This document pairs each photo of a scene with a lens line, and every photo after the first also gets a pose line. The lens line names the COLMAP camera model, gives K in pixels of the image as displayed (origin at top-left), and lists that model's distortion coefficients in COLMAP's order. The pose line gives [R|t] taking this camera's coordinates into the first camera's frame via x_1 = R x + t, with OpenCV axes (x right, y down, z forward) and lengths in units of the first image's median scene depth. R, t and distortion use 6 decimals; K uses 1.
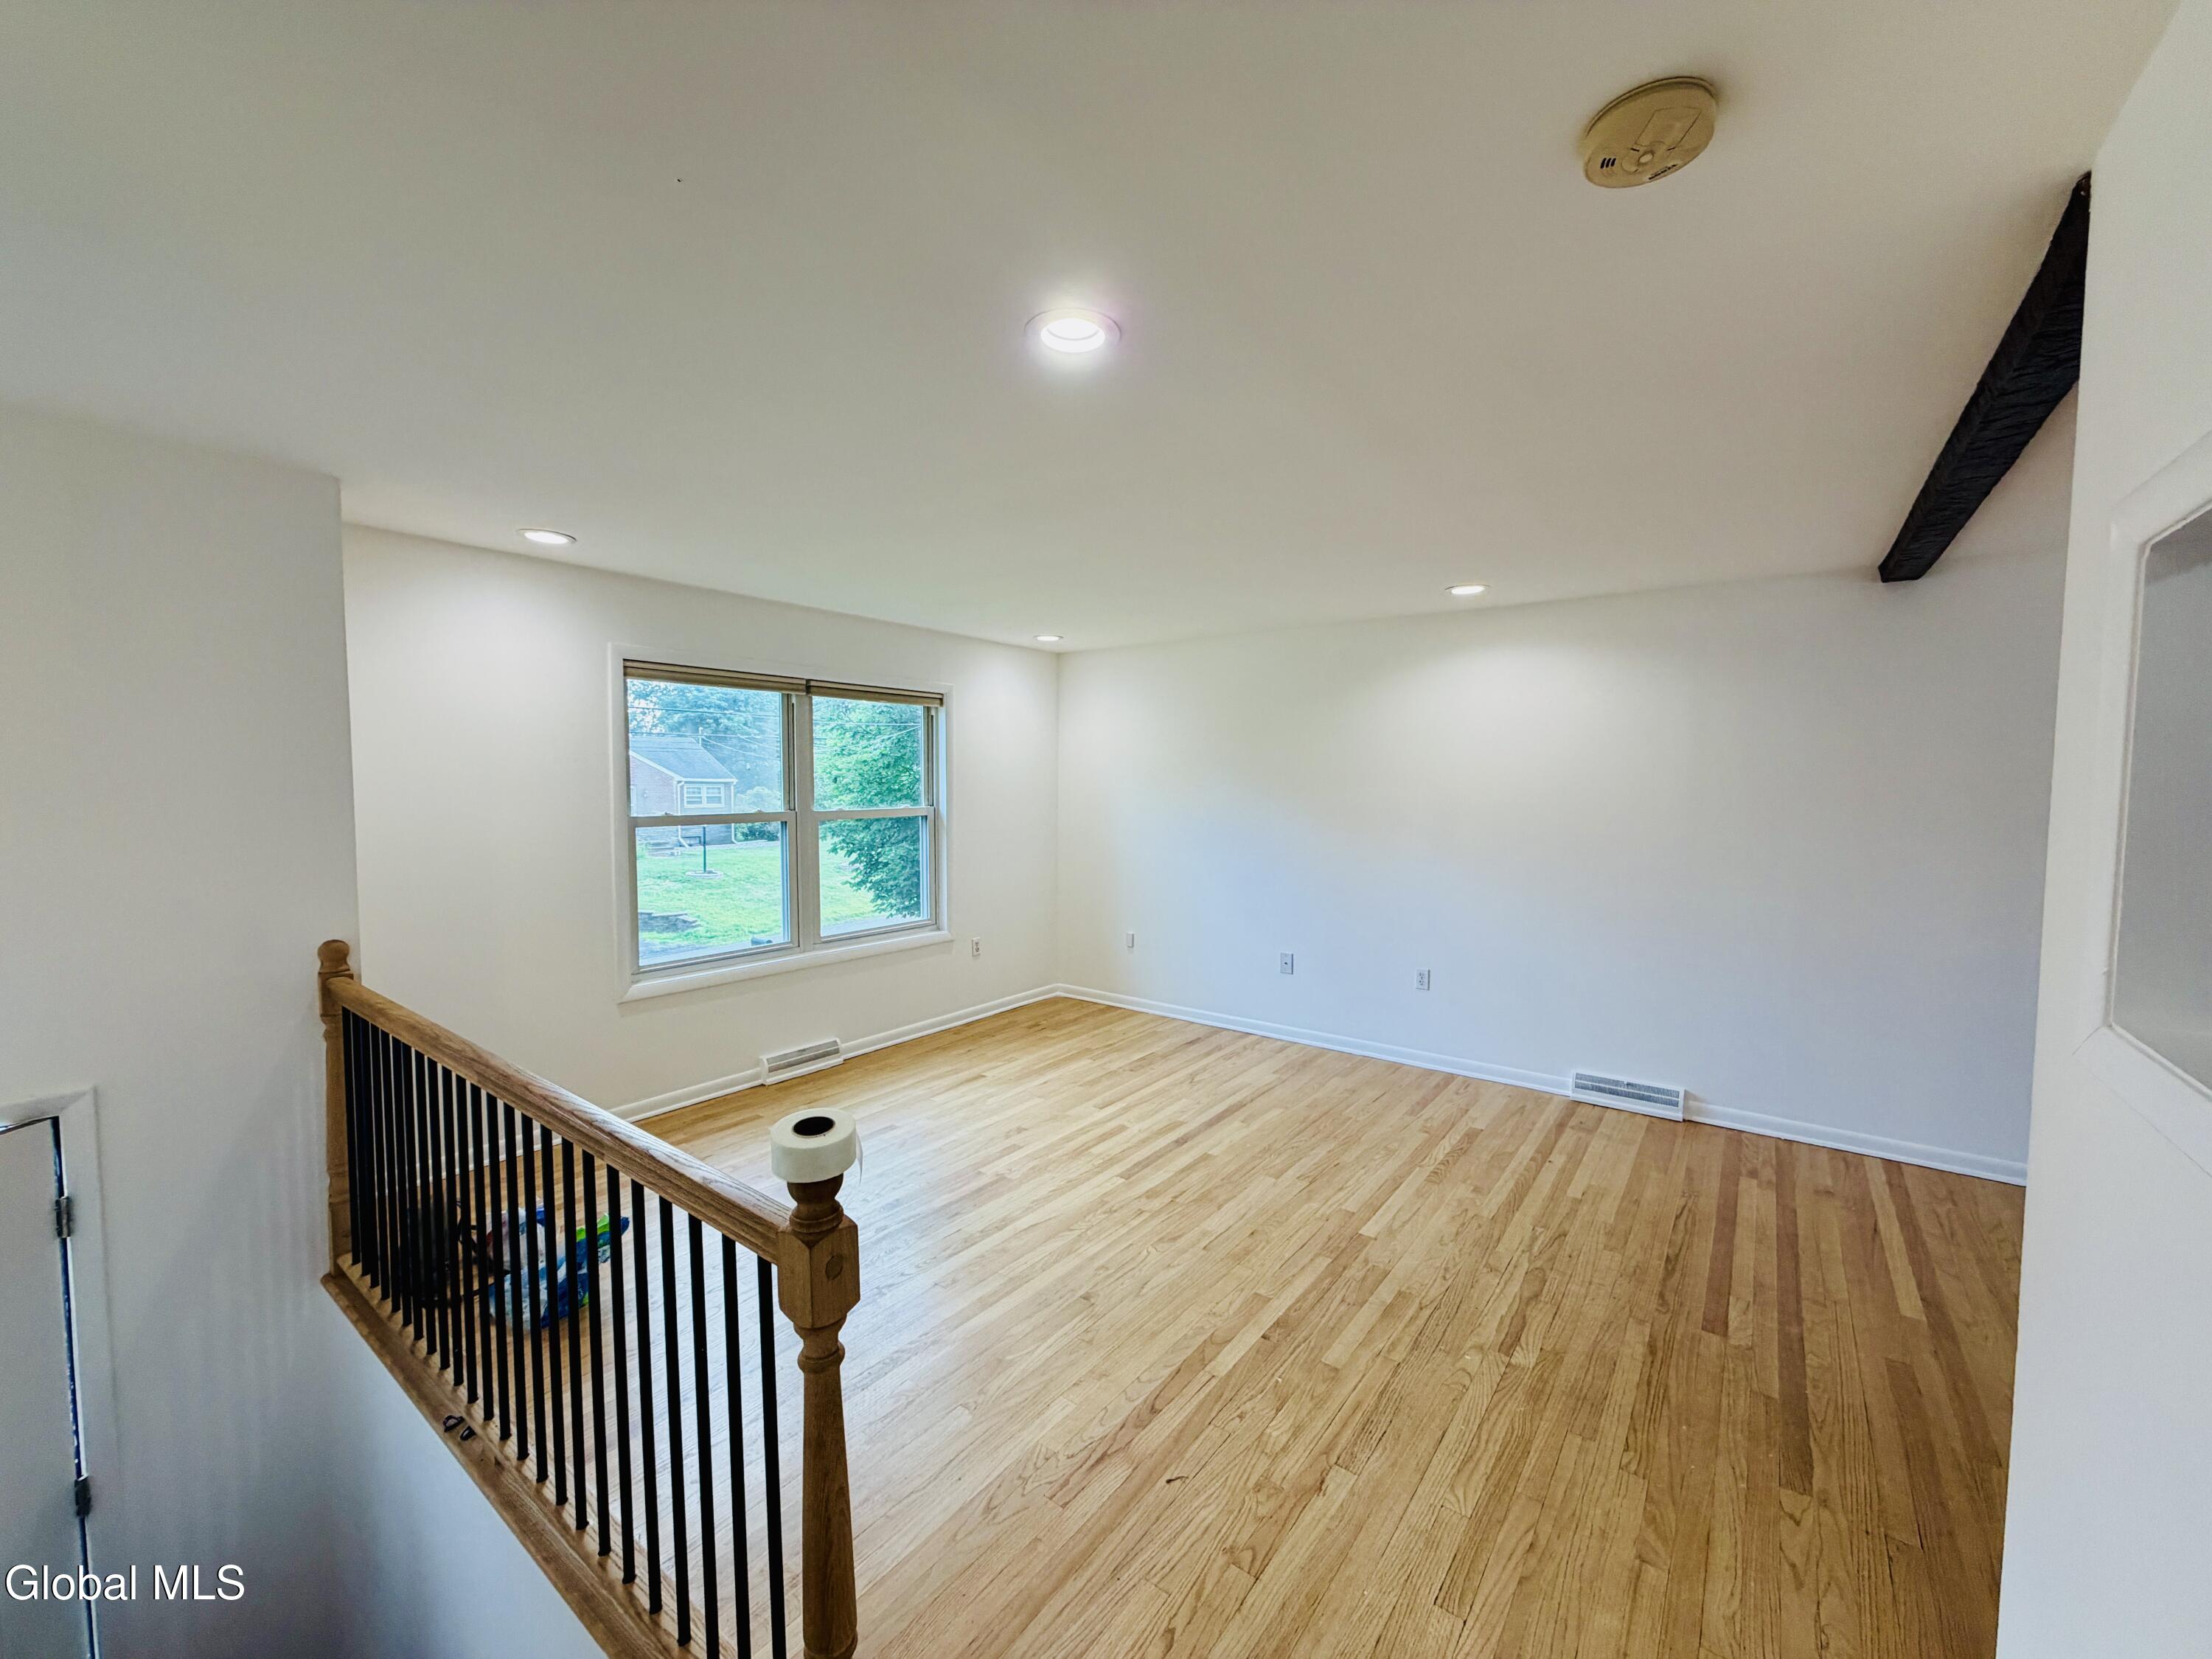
lens RADIAL K [[880.8, 0, 1101.3], [0, 880.8, 829.0], [0, 0, 1]] dist [-0.001567, 0.000158]
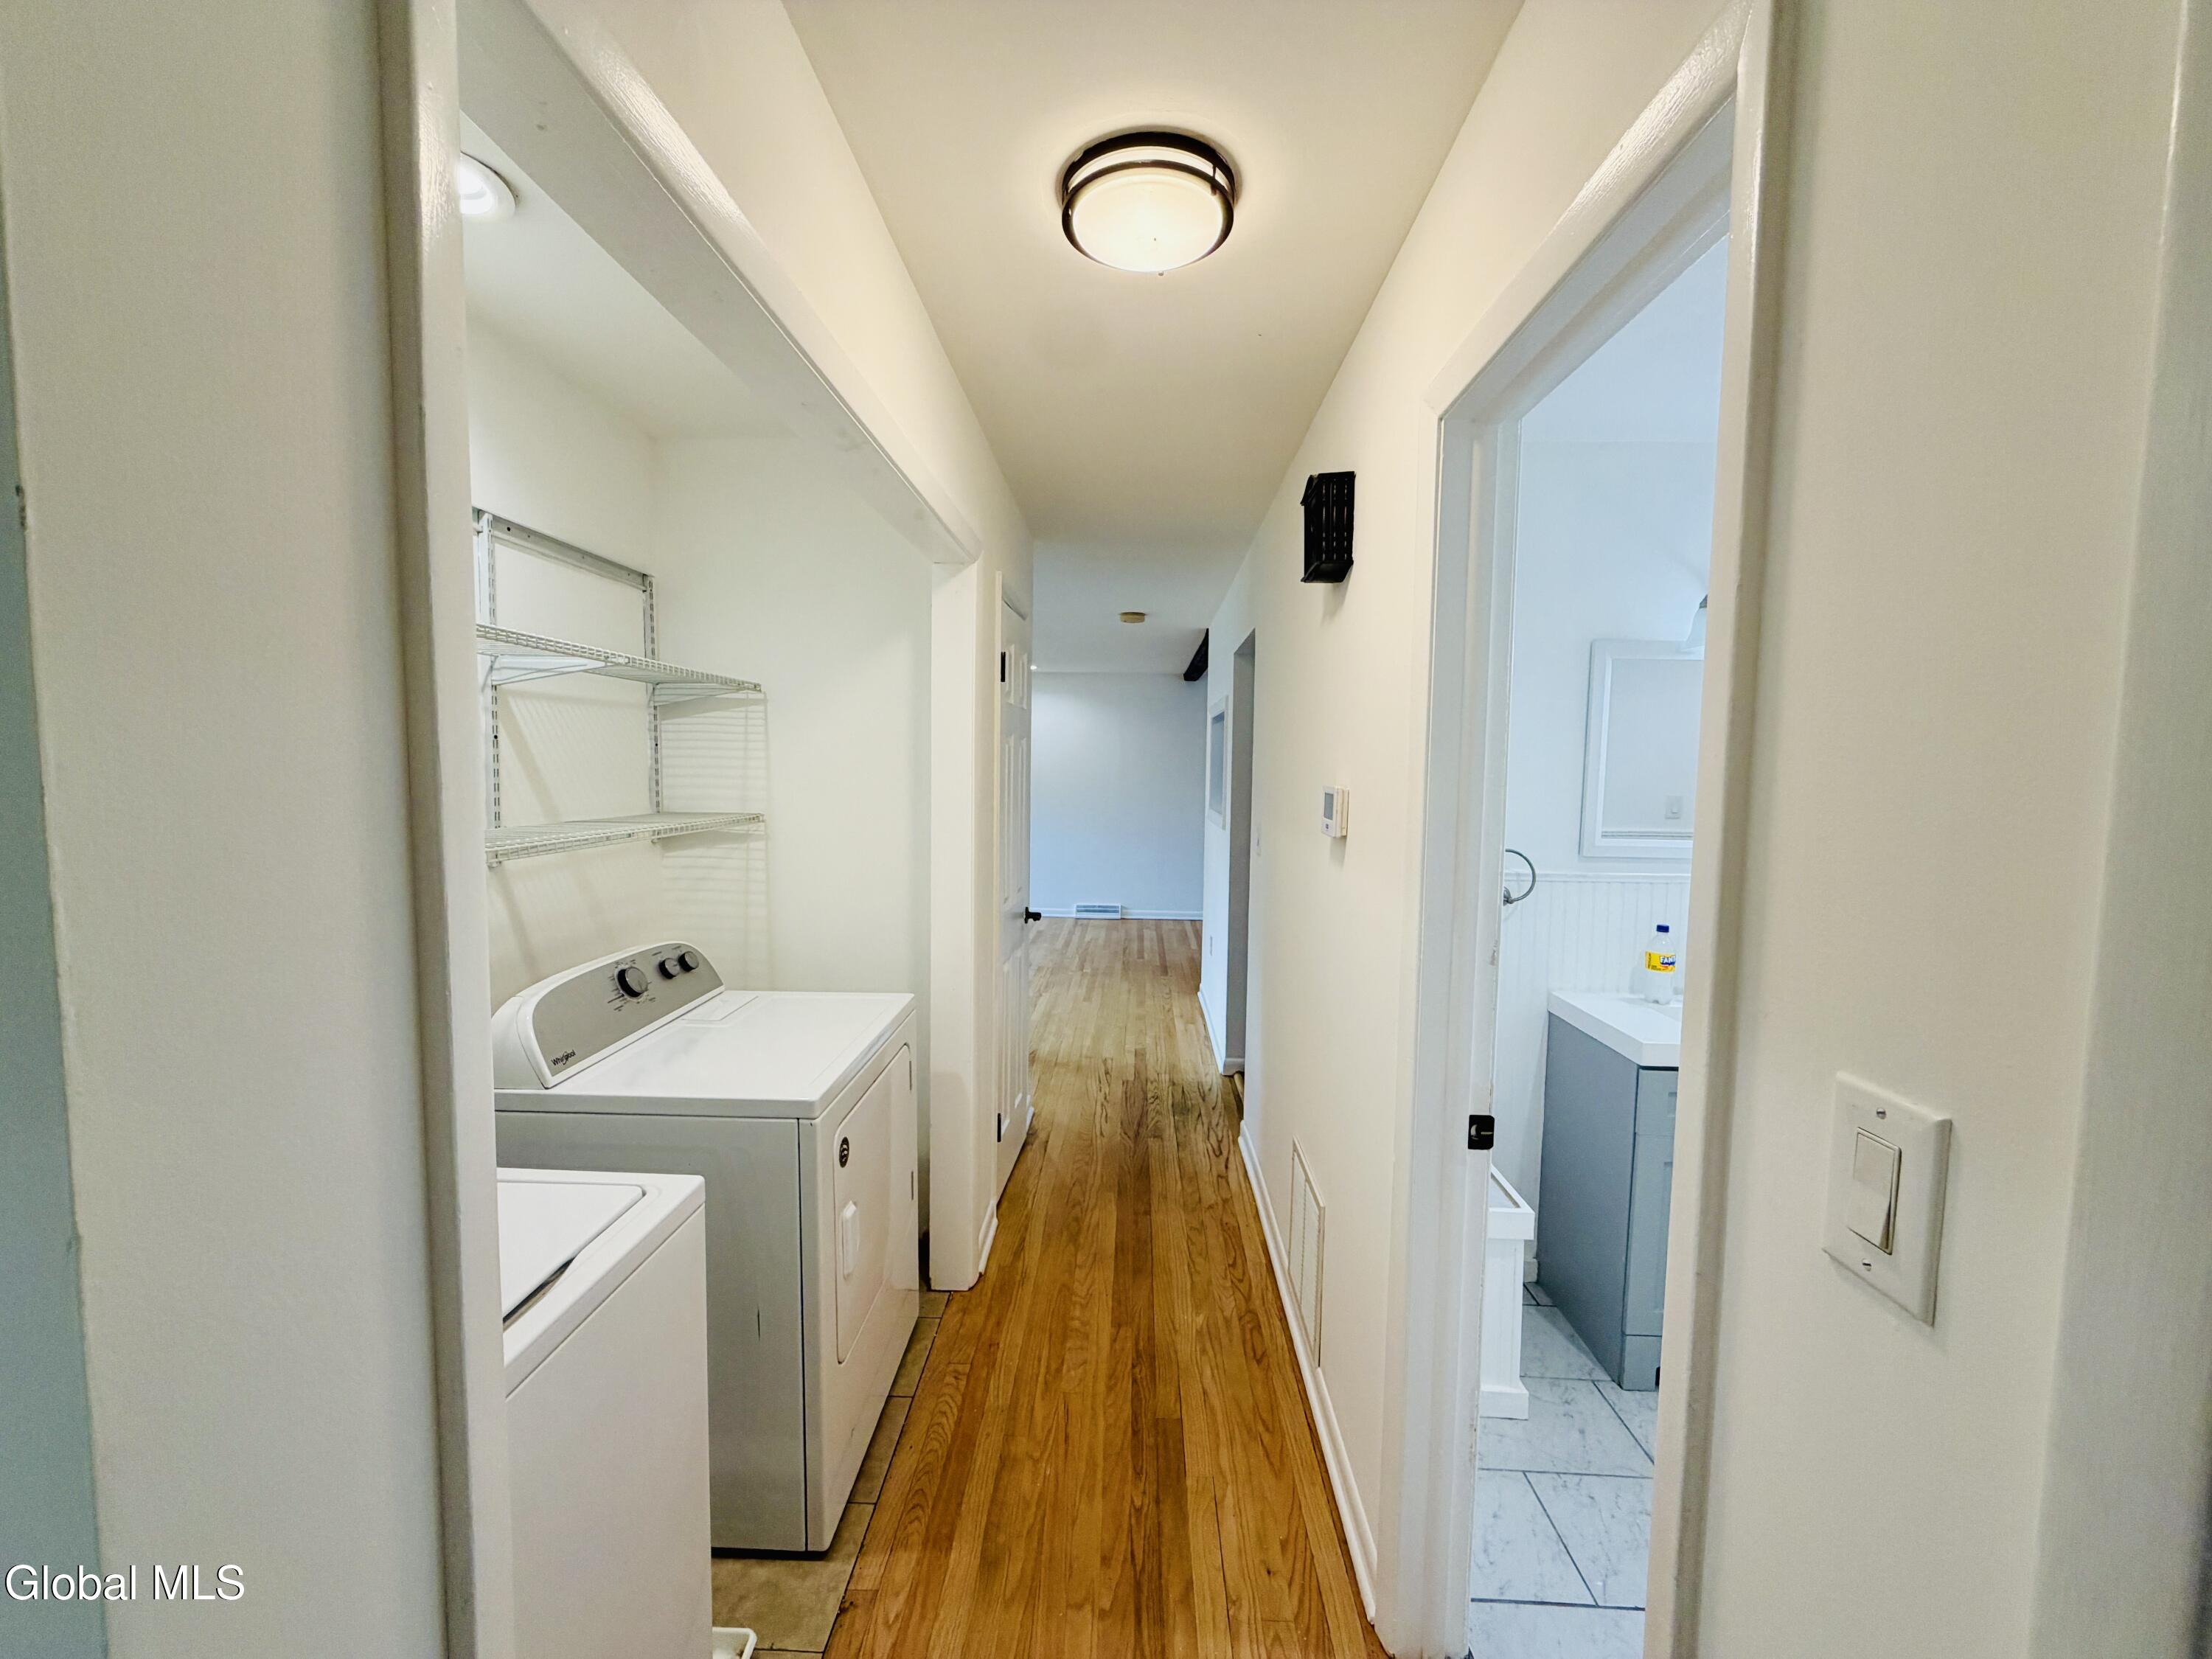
lens RADIAL K [[880.8, 0, 1104.3], [0, 880.8, 832.9], [0, 0, 1]] dist [-0.001567, 0.000158]
pose [[0.818575, -0.035041, 0.573330, -0.722033], [0.022206, 0.999322, 0.029371, 0.061548], [-0.573971, -0.011311, 0.818798, -0.892188]]
